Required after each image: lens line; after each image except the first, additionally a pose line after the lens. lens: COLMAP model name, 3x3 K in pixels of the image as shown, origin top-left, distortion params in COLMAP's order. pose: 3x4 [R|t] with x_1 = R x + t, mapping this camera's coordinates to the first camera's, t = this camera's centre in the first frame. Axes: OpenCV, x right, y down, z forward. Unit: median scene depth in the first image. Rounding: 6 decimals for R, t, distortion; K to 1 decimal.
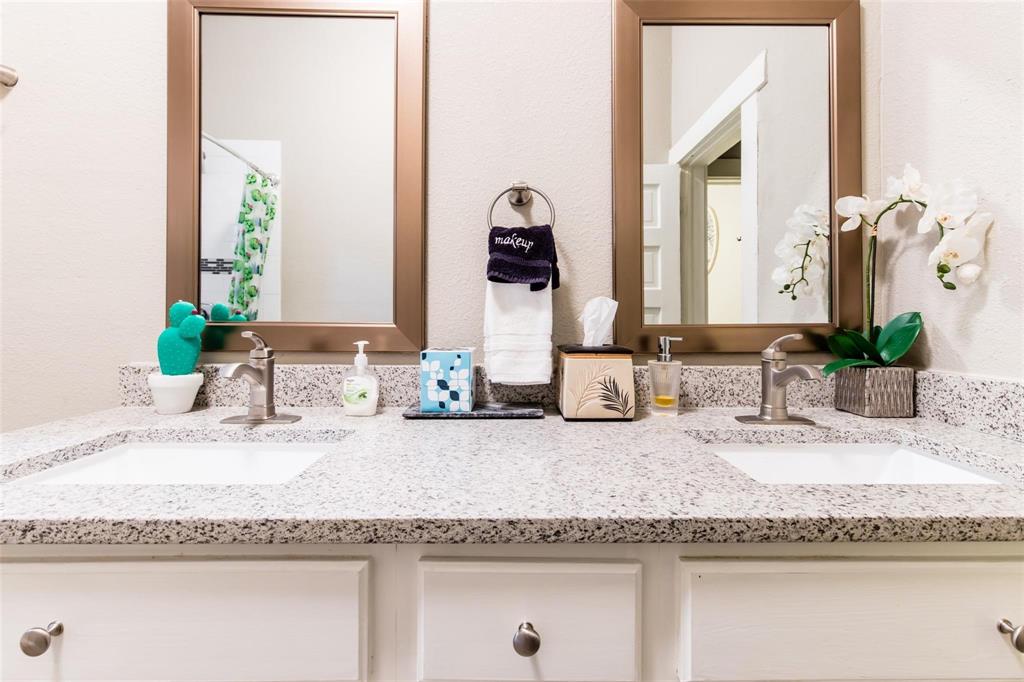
lens RADIAL K [[457.4, 0, 510.0], [0, 457.4, 318.1], [0, 0, 1]] dist [-0.003130, 0.000581]
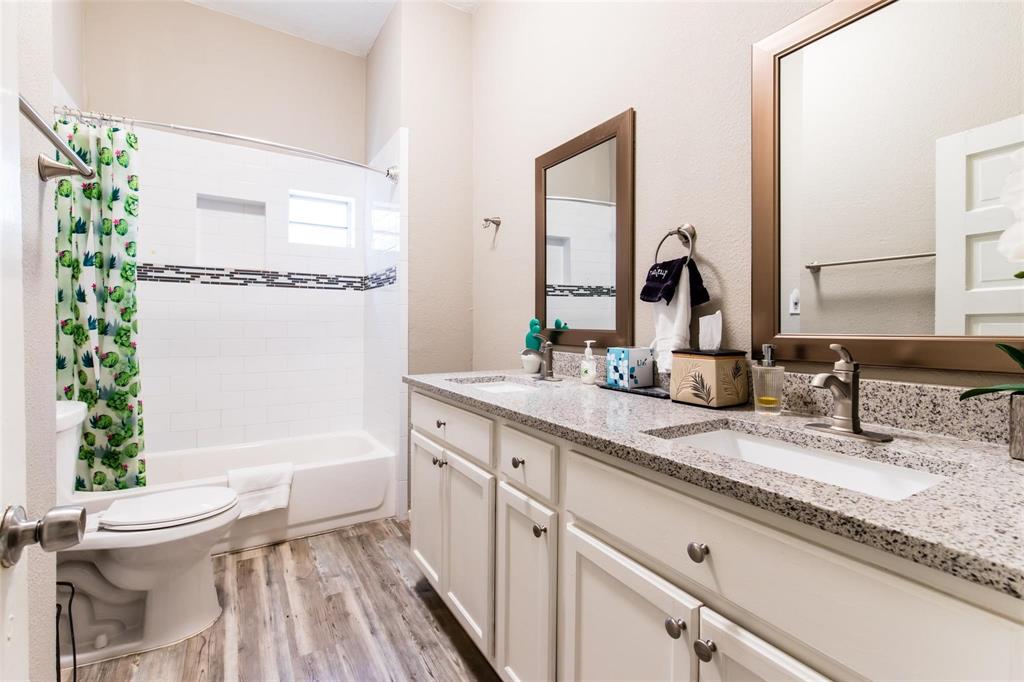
lens RADIAL K [[457.4, 0, 514.6], [0, 457.4, 334.2], [0, 0, 1]] dist [-0.003130, 0.000581]
pose [[0.509807, 0.016584, -0.860129, 1.044032], [0.002078, 0.999788, 0.020508, -0.009732], [0.860286, -0.012243, 0.509664, -0.117109]]
